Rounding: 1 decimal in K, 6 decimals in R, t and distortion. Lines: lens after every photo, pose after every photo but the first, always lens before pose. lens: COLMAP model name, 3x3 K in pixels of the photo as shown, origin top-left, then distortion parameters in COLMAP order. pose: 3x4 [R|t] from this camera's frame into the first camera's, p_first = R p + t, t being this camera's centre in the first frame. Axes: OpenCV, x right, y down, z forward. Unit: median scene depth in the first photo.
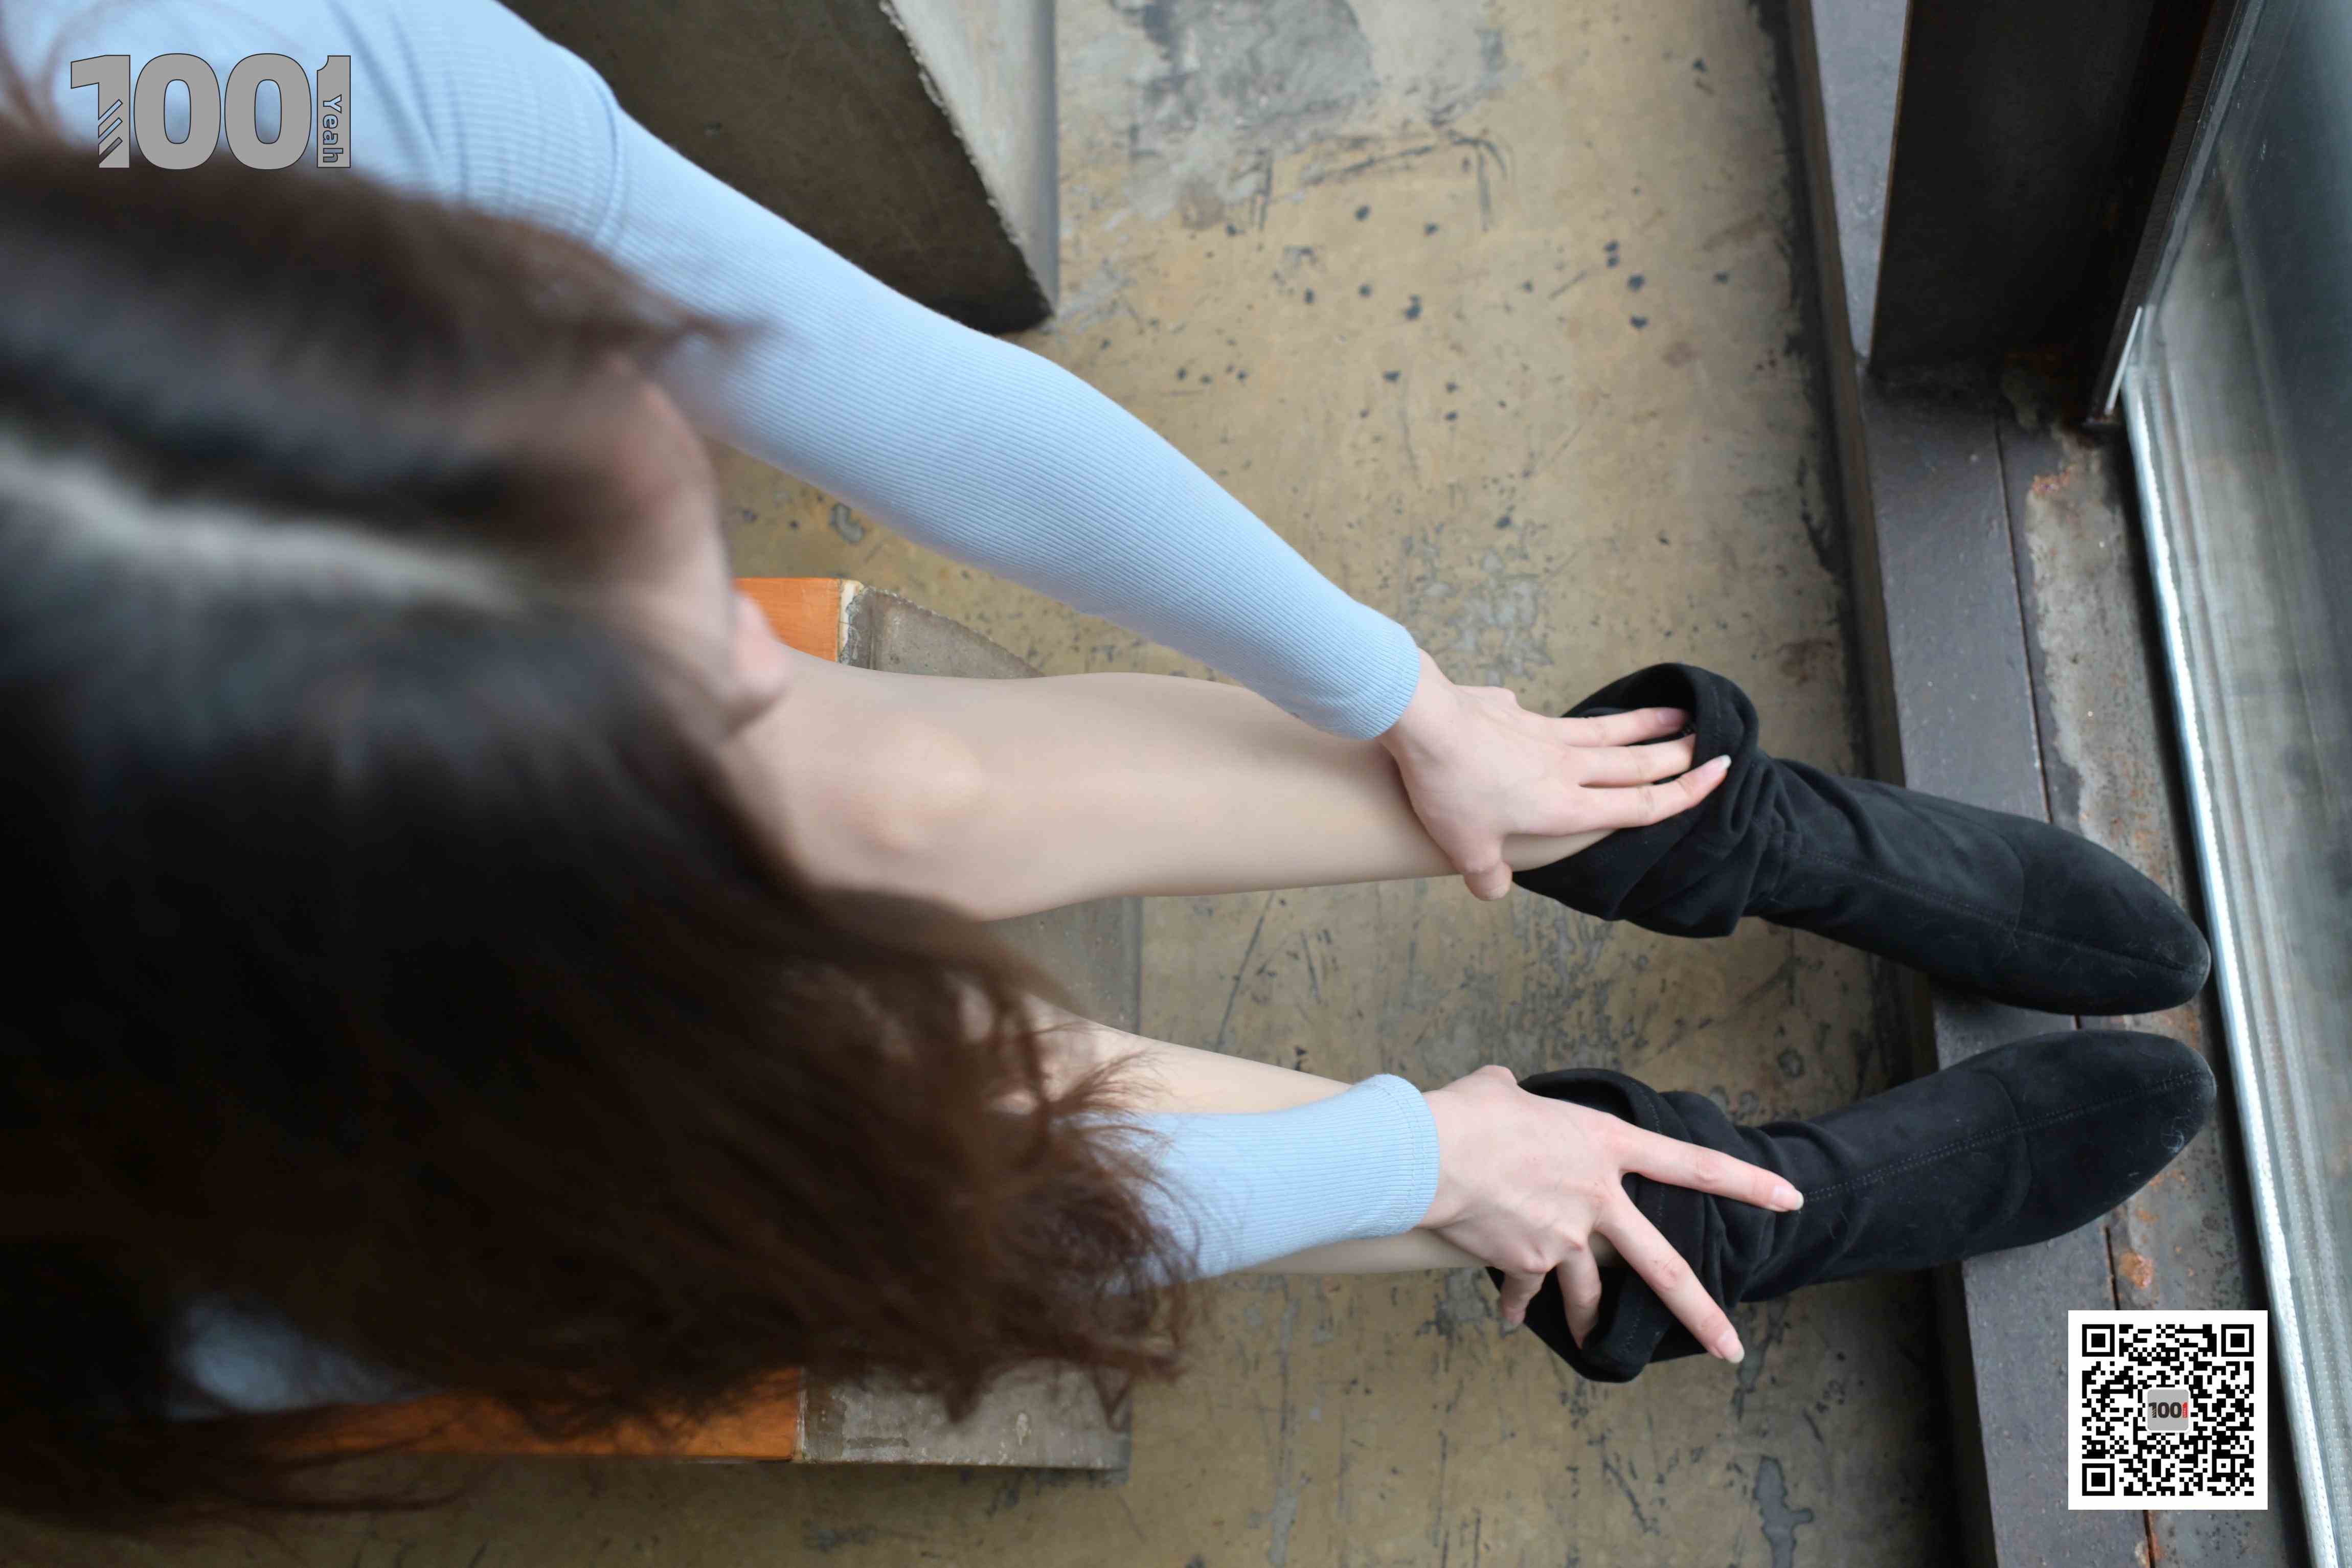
lens RADIAL K [[2382.0, 0, 1185.0], [0, 2382.0, 785.1], [0, 0, 1]] dist [-0.001378, 0.000000]
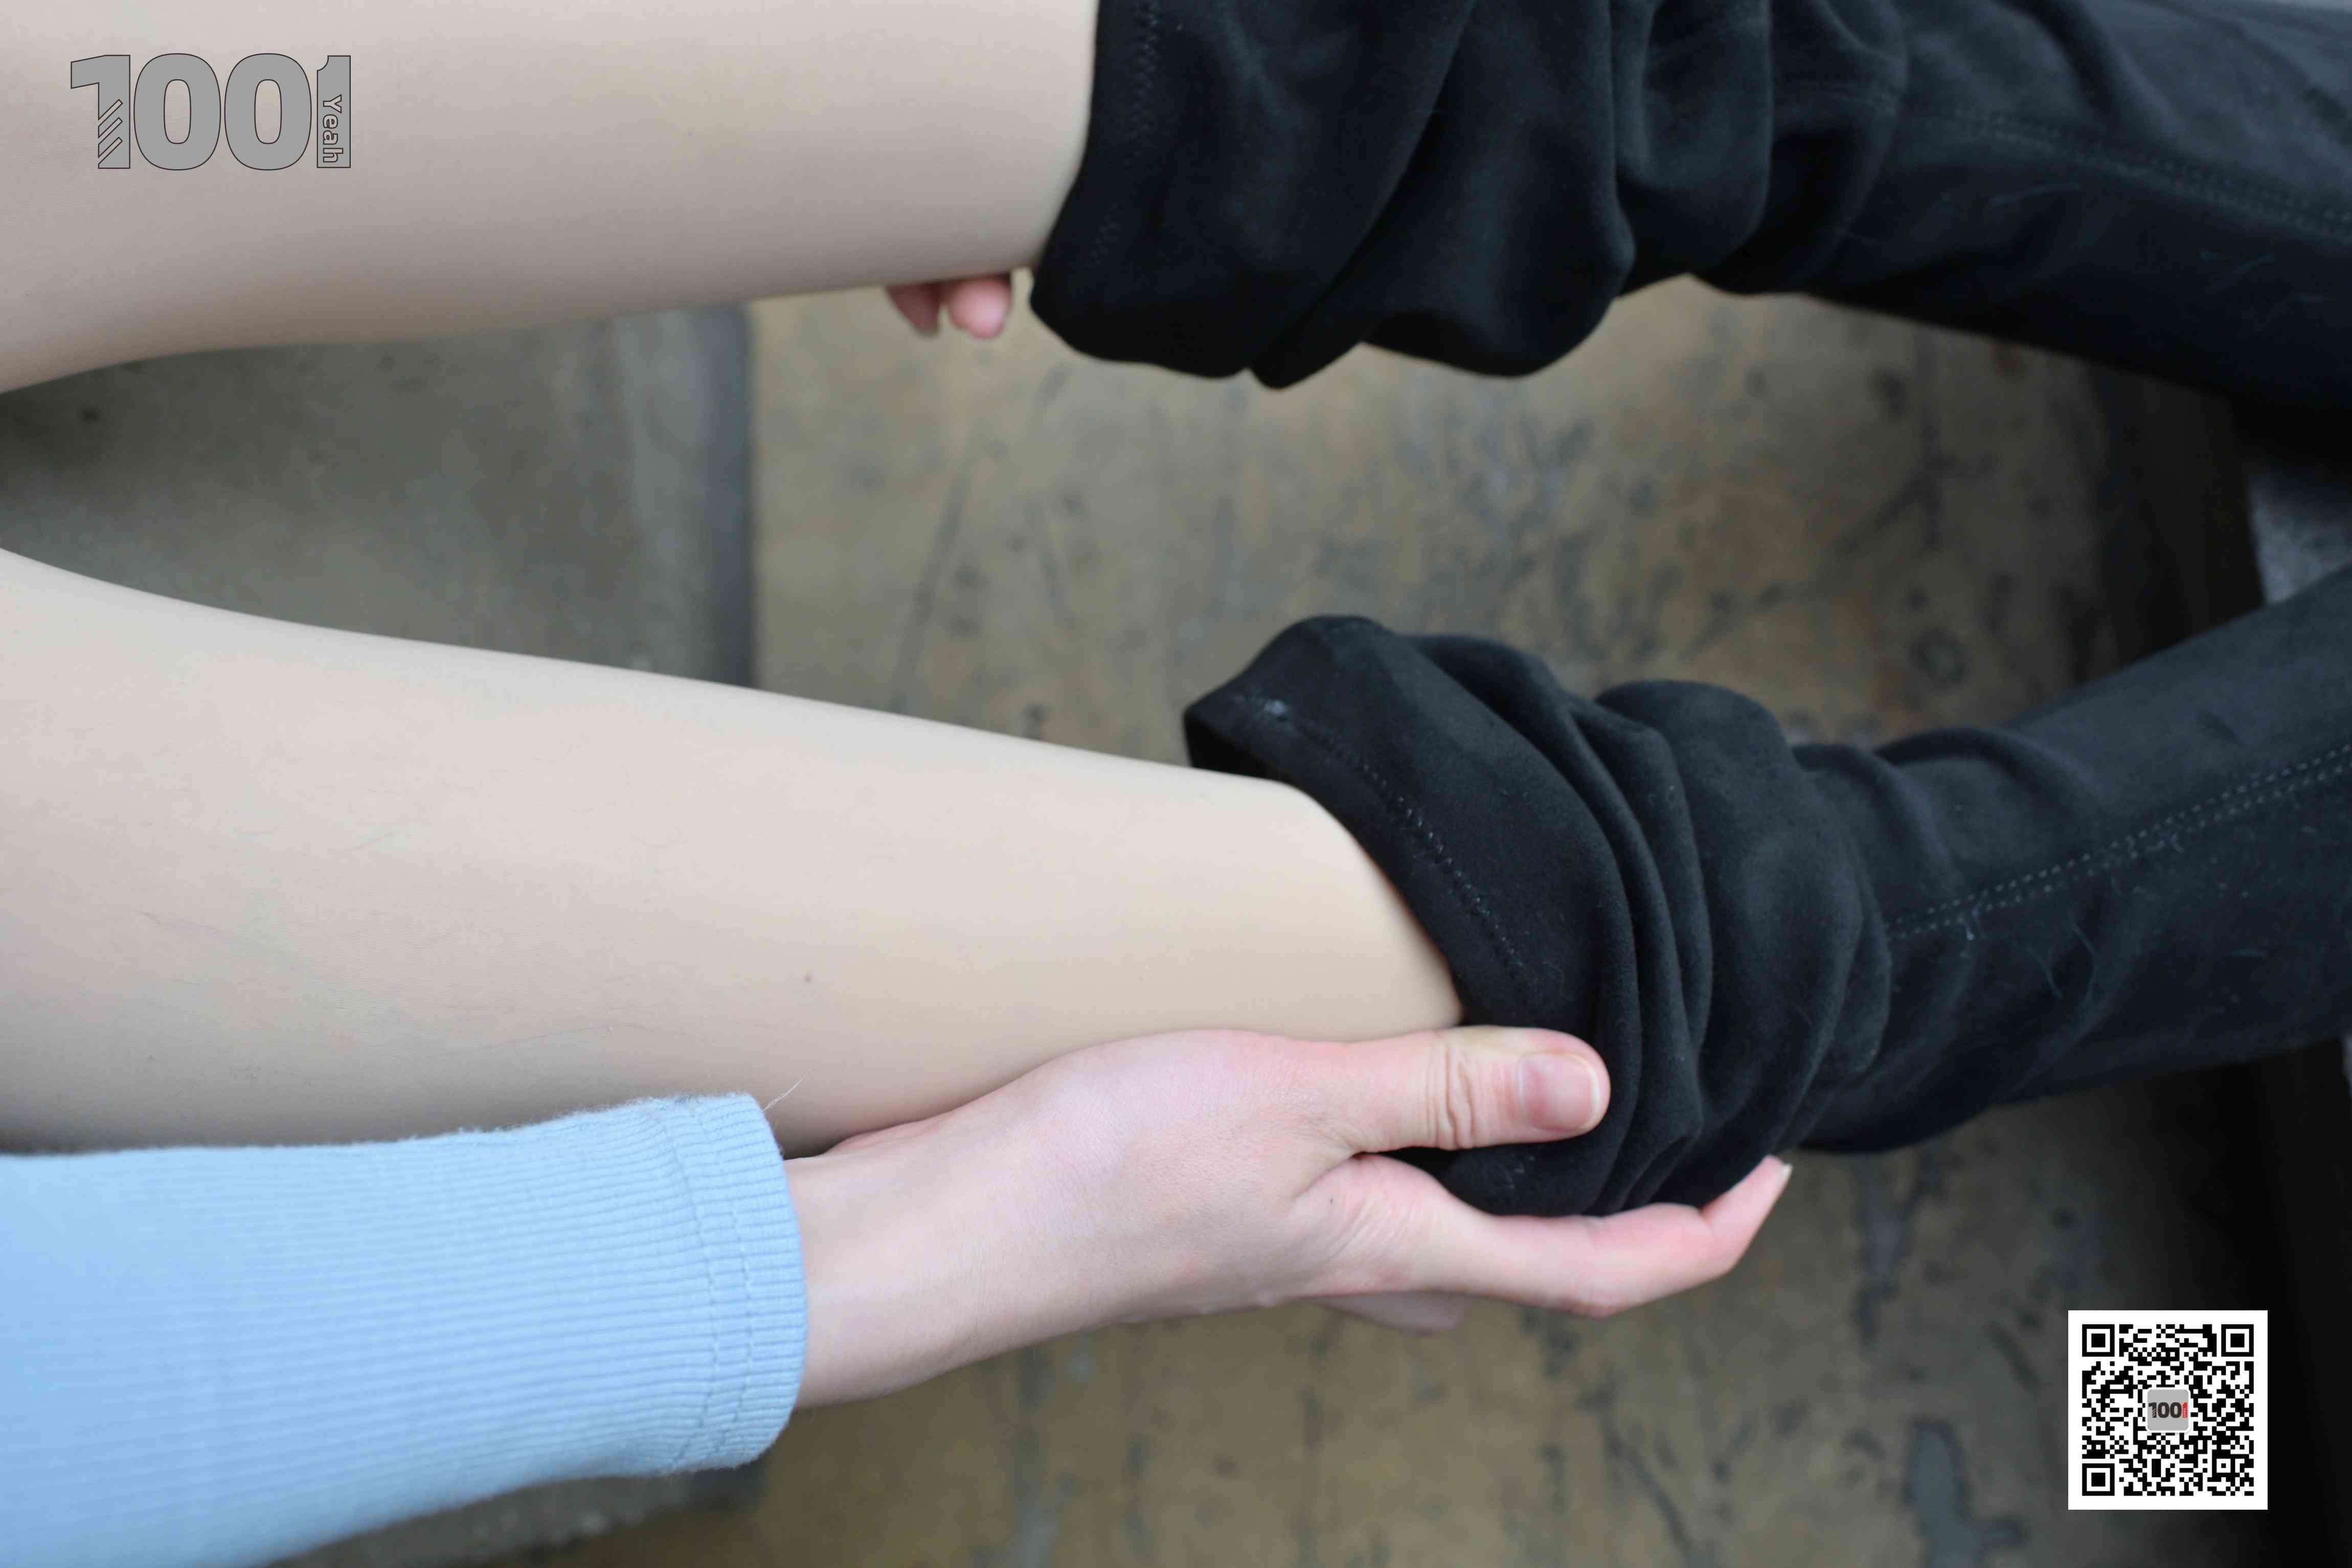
lens RADIAL K [[2382.0, 0, 1185.8], [0, 2382.0, 774.5], [0, 0, 1]] dist [-0.001378, 0.000000]
pose [[0.995423, -0.072669, -0.062061, 0.122714], [0.079140, 0.990873, 0.109122, 0.072471], [0.053565, -0.113534, 0.992089, 0.478569]]
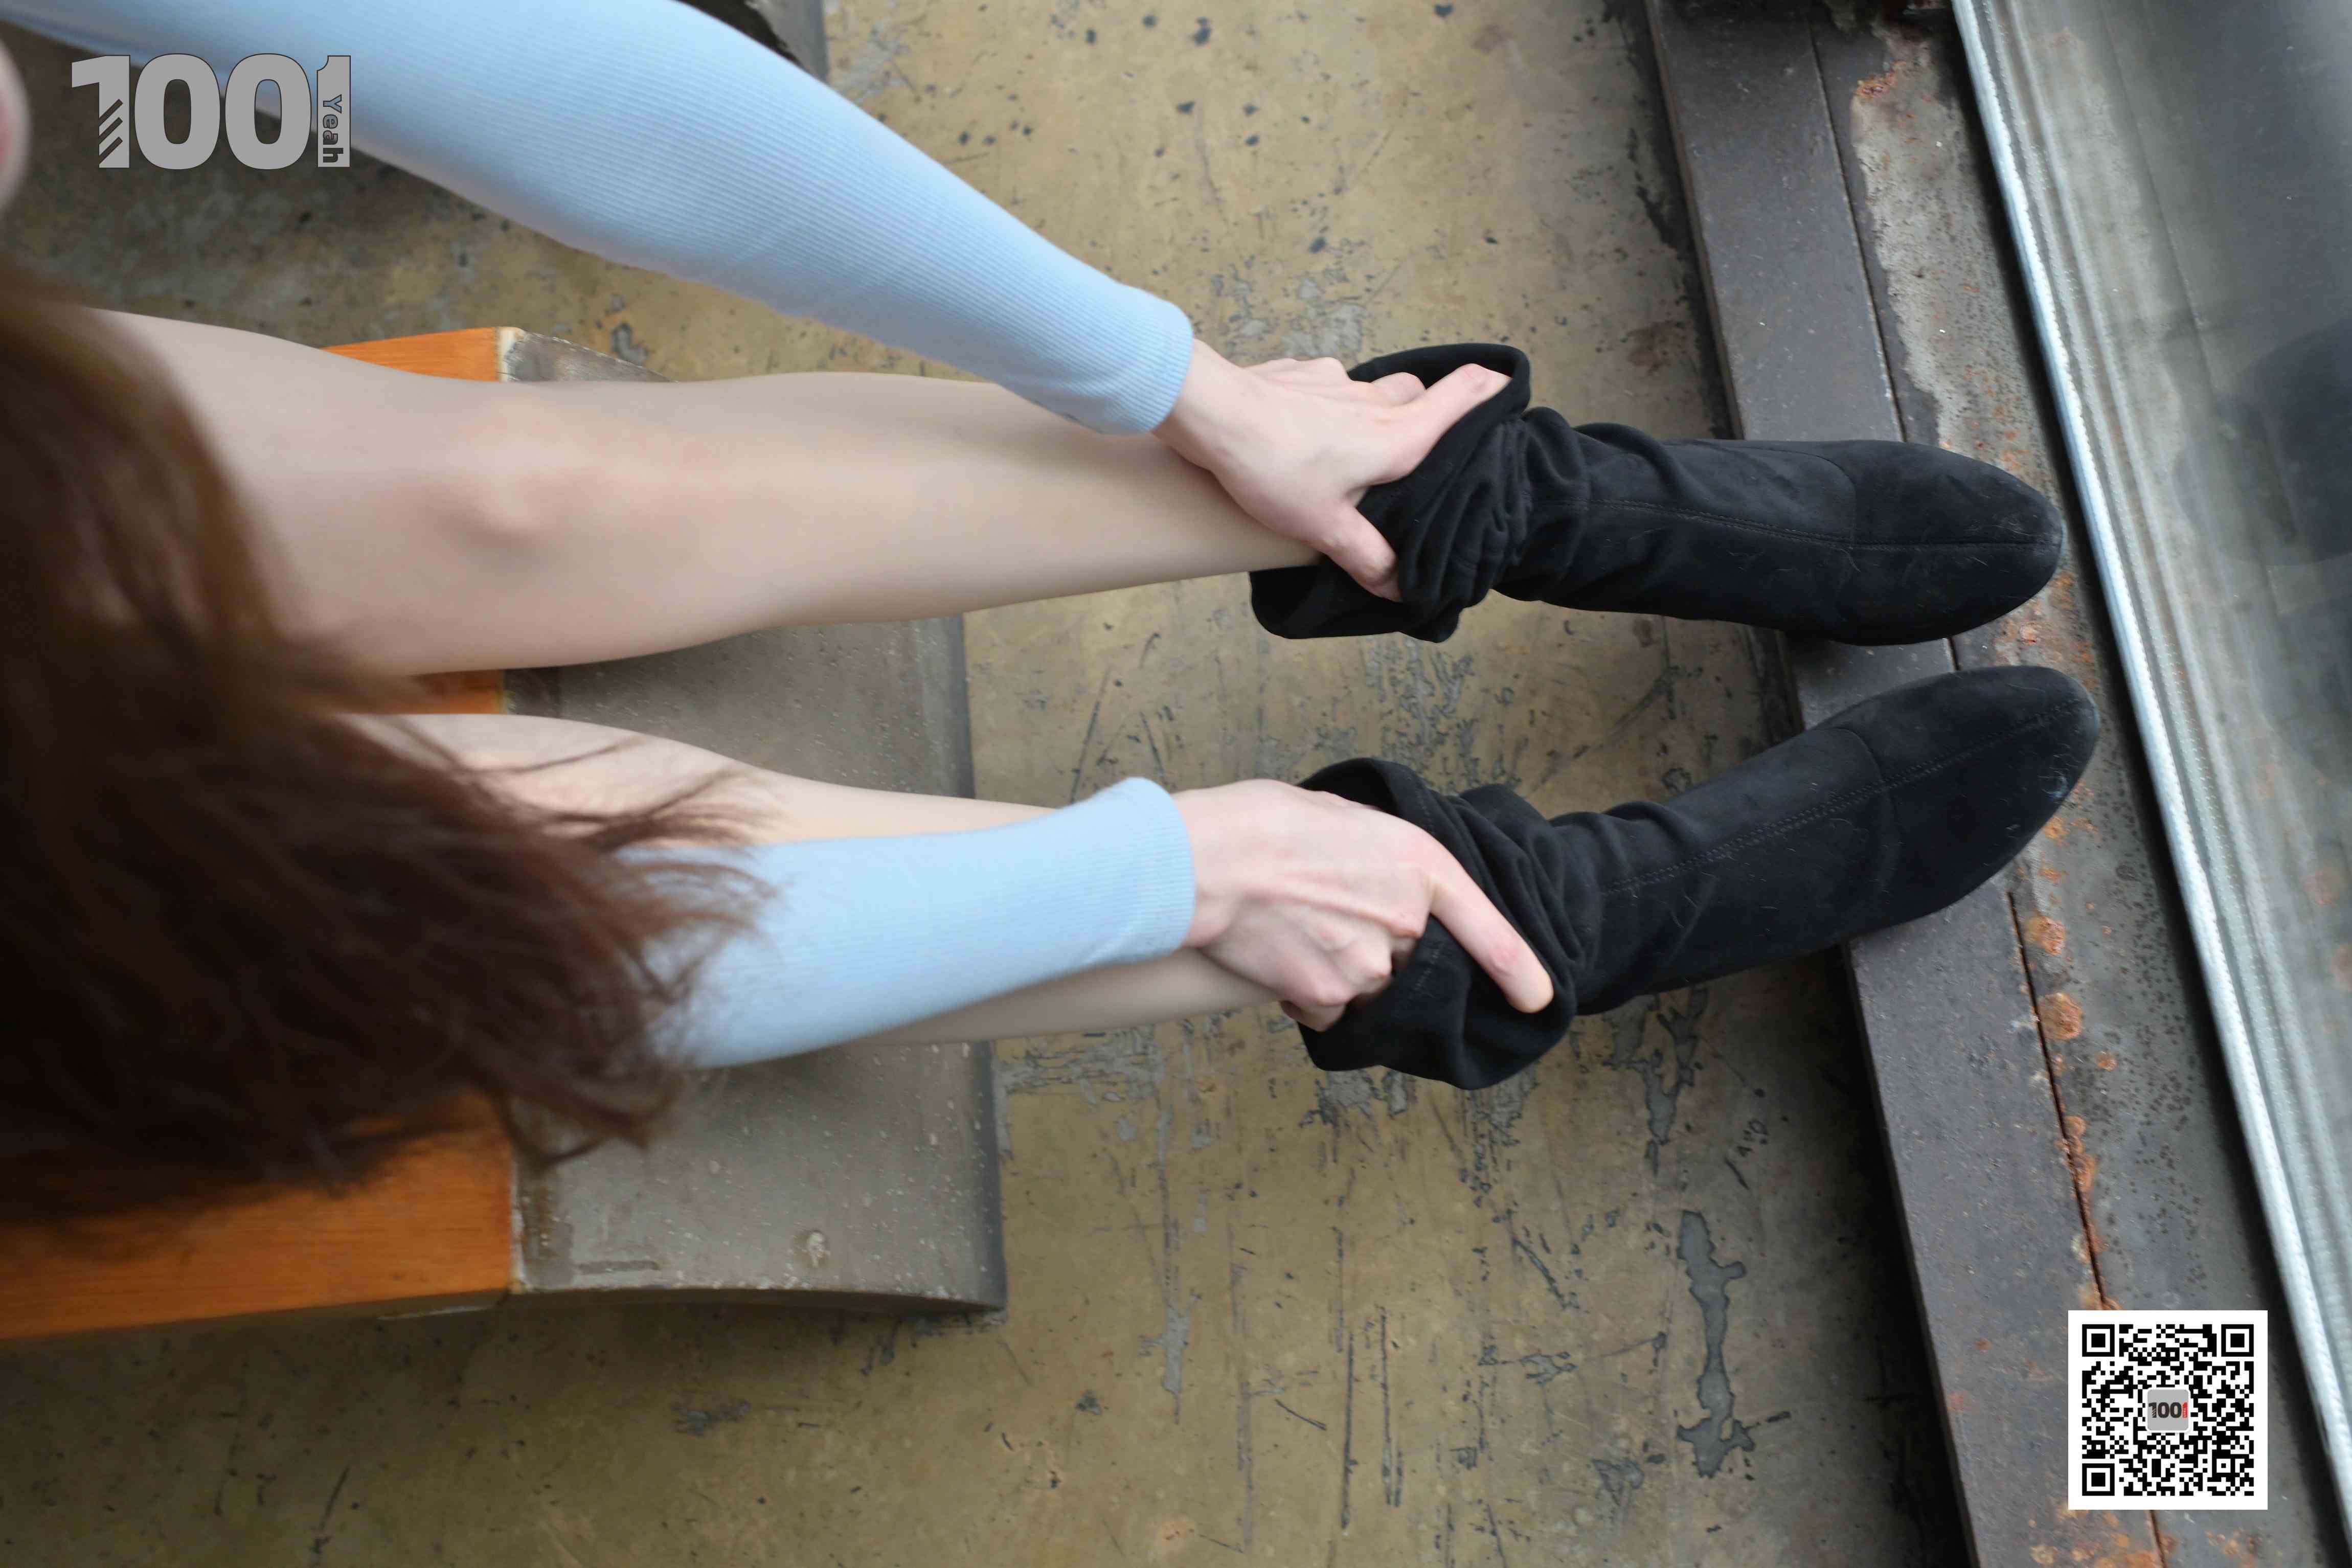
lens RADIAL K [[2382.0, 0, 1188.4], [0, 2382.0, 784.5], [0, 0, 1]] dist [-0.001378, 0.000000]
pose [[0.992706, -0.115192, -0.035570, 0.103070], [0.115774, 0.993166, 0.014774, 0.083187], [0.033625, -0.018785, 0.999258, 0.092900]]
